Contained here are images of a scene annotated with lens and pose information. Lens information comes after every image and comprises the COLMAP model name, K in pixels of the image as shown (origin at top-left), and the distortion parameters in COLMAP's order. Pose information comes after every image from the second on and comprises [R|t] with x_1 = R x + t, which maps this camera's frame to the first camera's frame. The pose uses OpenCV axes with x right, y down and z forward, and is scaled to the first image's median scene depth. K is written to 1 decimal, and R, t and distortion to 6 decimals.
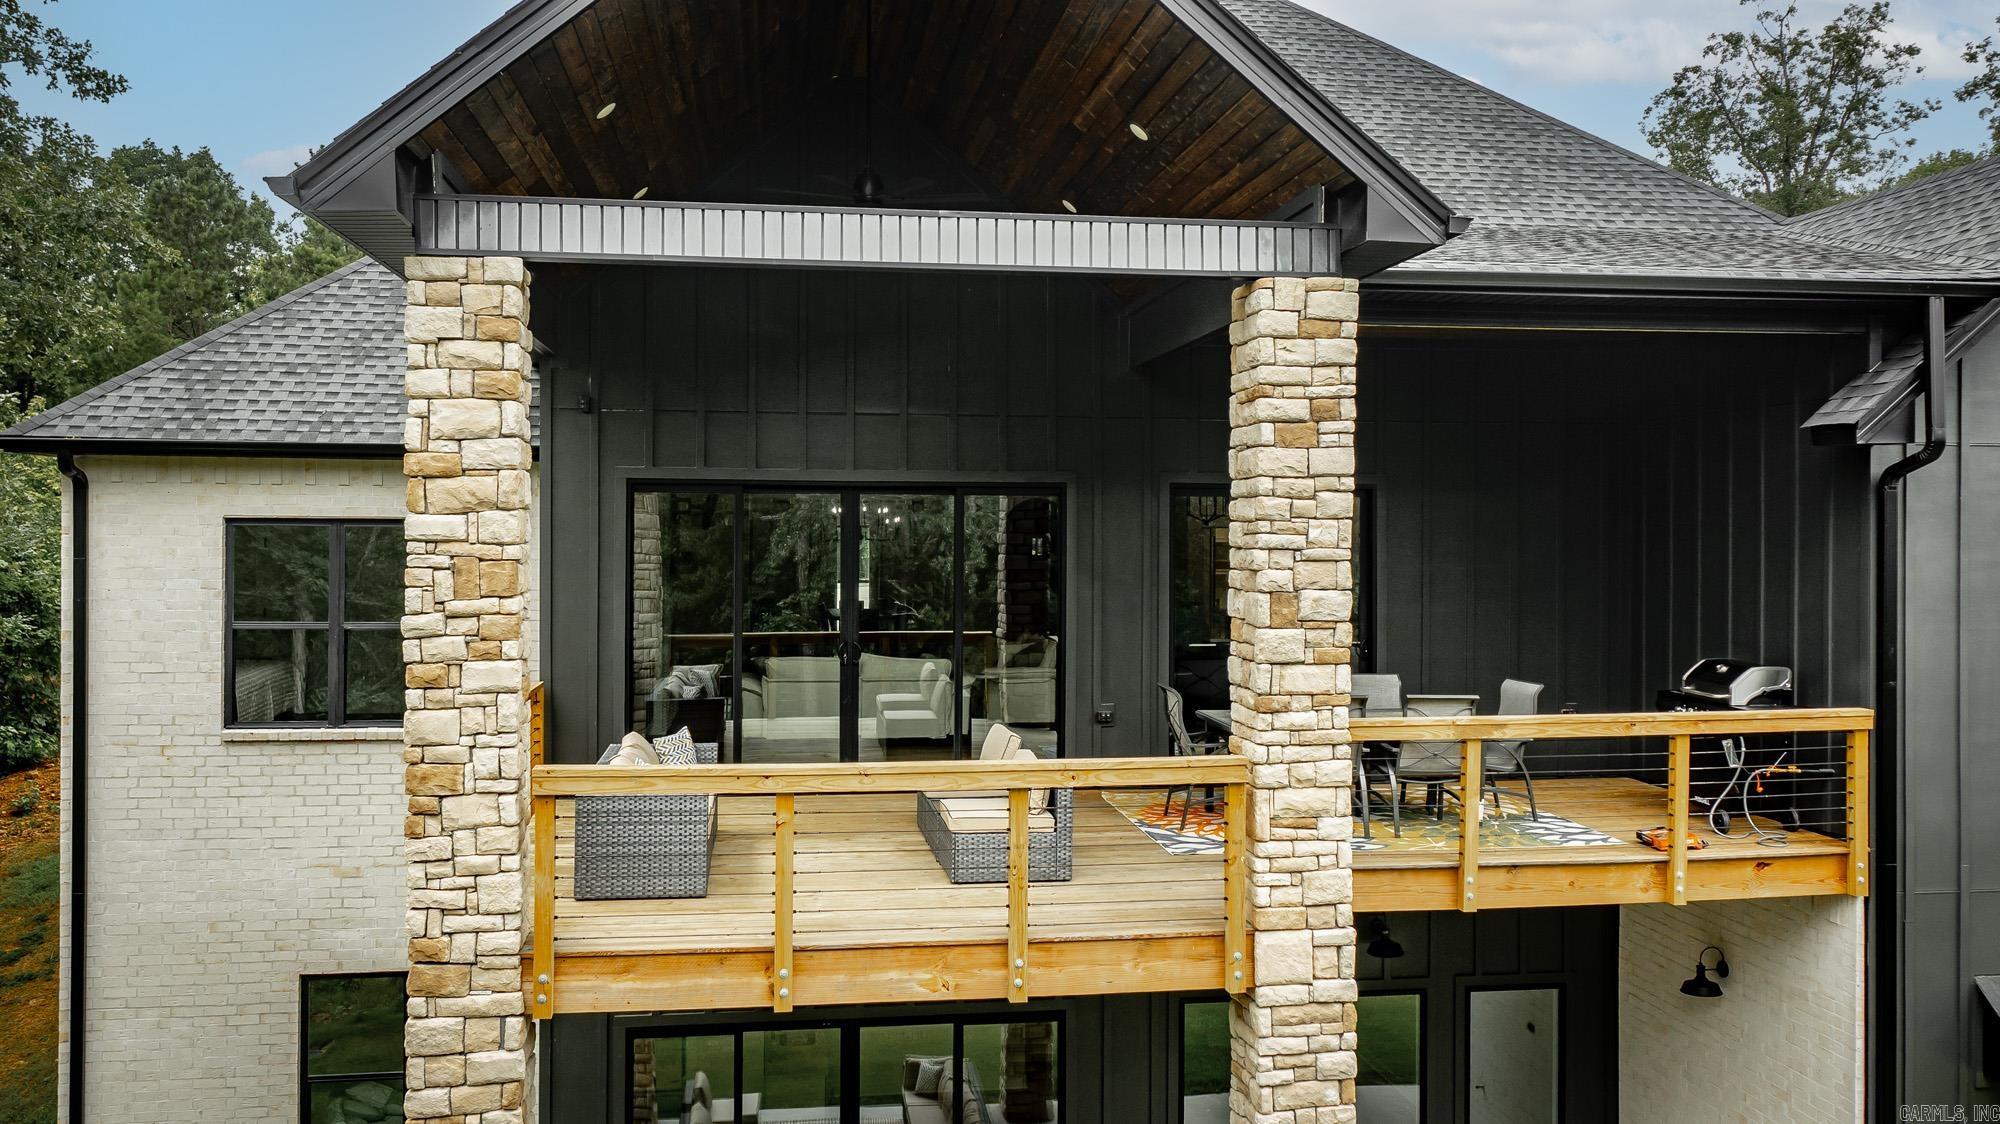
lens RADIAL K [[1629.9, 0, 1000.1], [0, 1629.9, 549.0], [0, 0, 1]] dist [0.003110, 0.011138]
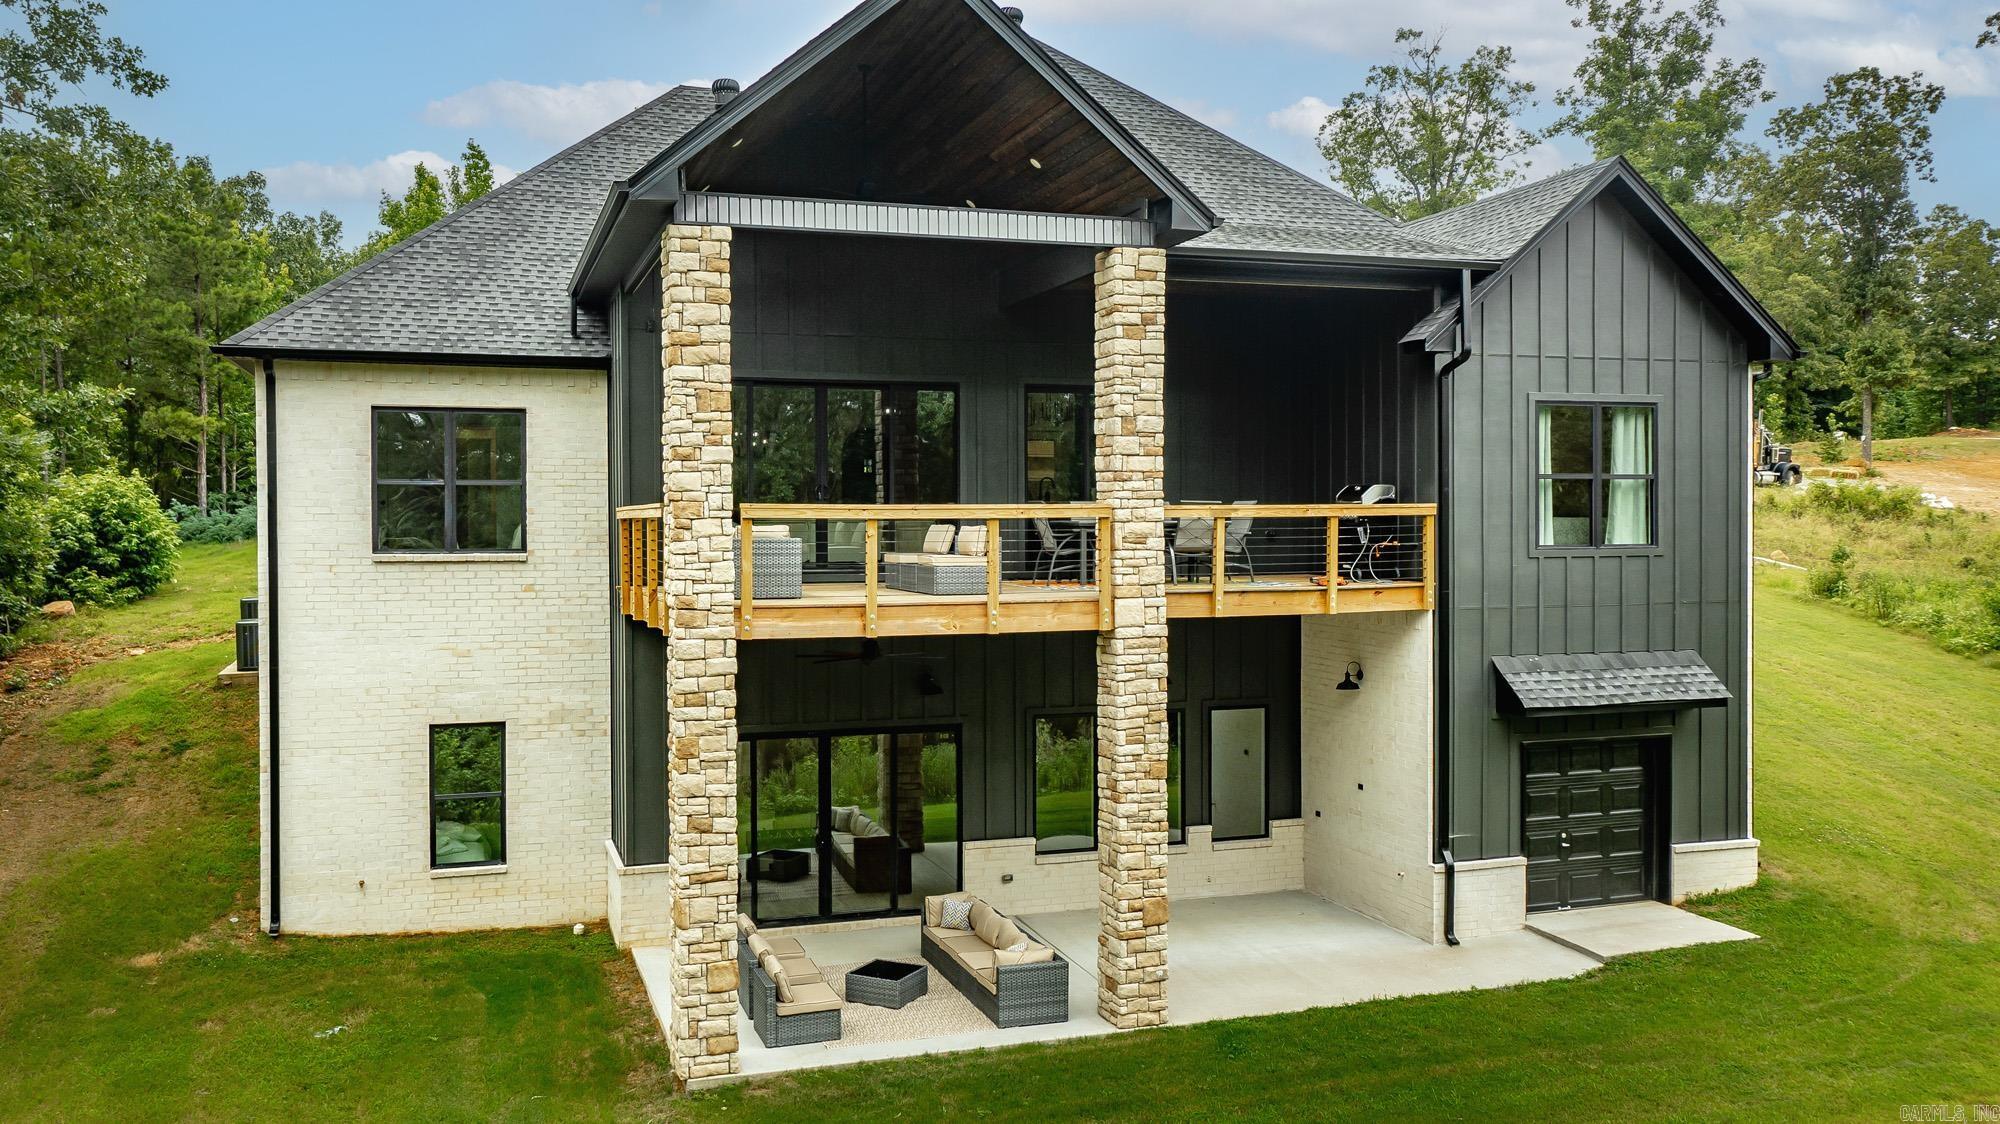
lens RADIAL K [[1597.6, 0, 1000.0], [0, 1597.6, 562.0], [0, 0, 1]] dist [-0.001941, 0.014370]
pose [[0.984530, -0.012022, 0.174803, -0.202690], [0.008927, 0.999789, 0.018480, 0.109177], [-0.174988, -0.016634, 0.984430, -0.538917]]
